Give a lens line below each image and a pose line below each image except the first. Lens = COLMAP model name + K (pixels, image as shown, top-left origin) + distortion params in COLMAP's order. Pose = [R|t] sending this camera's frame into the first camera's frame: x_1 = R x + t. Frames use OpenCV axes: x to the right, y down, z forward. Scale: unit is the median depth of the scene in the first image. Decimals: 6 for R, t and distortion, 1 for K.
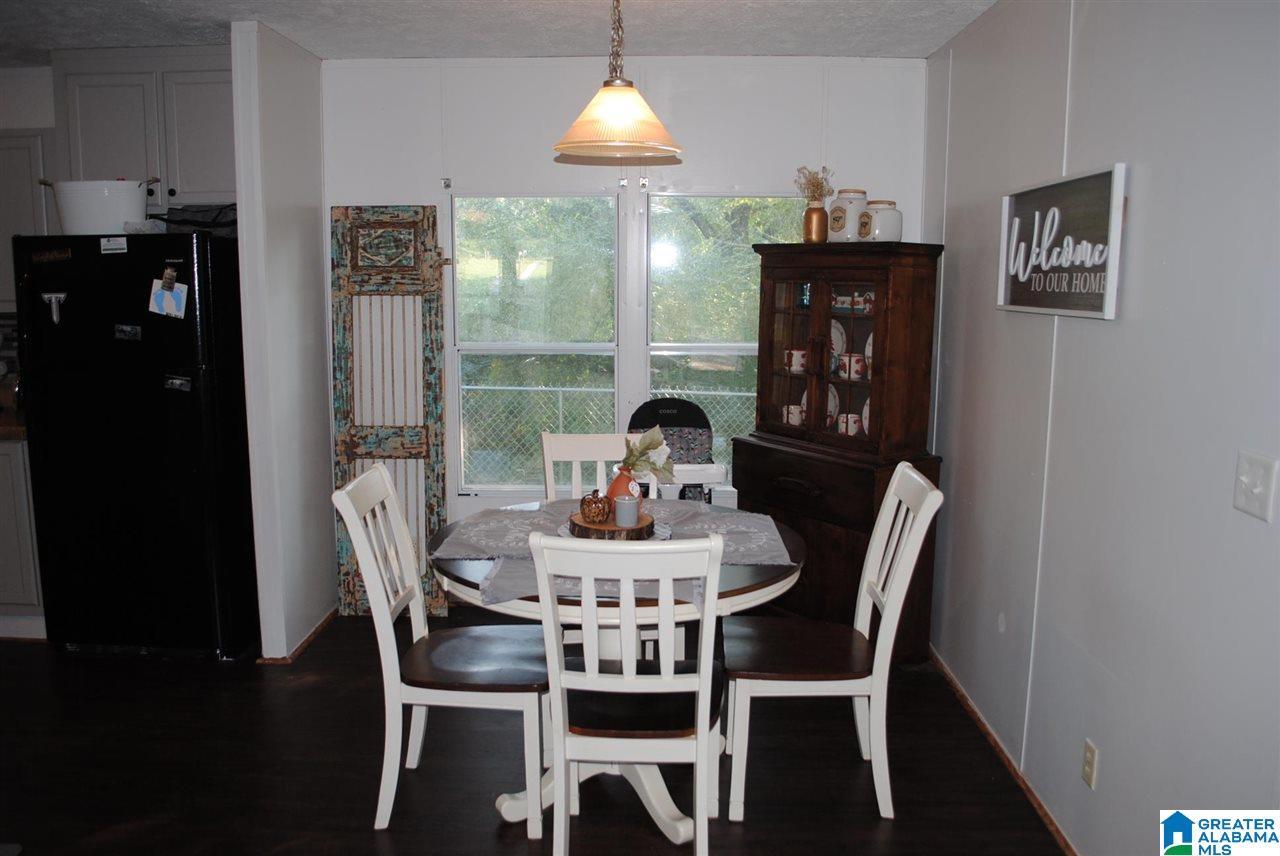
lens RADIAL K [[1040.3, 0, 642.4], [0, 1040.3, 424.6], [0, 0, 1]] dist [-0.055841, -0.020809]
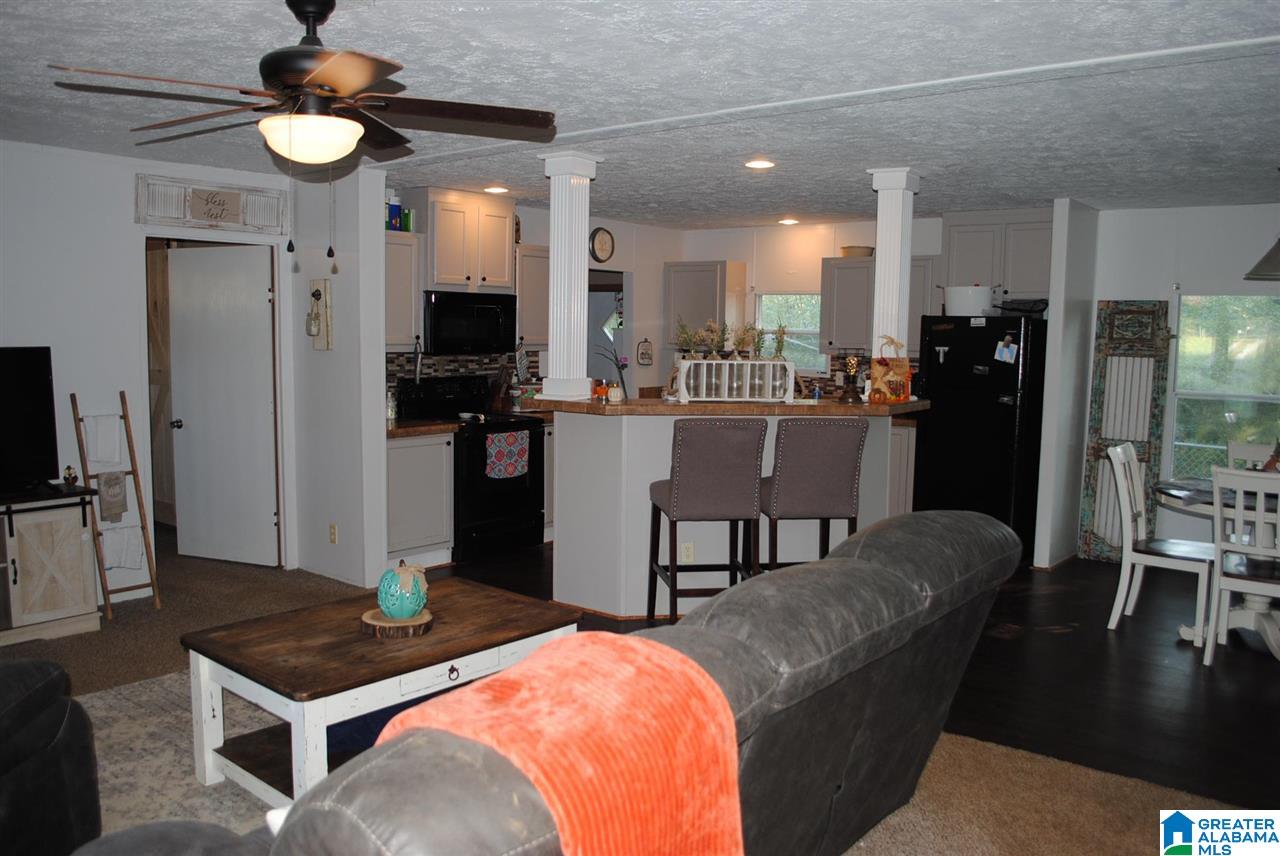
lens RADIAL K [[1040.3, 0, 645.4], [0, 1040.3, 431.0], [0, 0, 1]] dist [-0.055841, -0.020809]
pose [[0.798171, 0.071814, -0.598135, 0.106122], [-0.110430, 0.993487, -0.028079, 0.113149], [0.592223, 0.088464, 0.800903, -0.679637]]
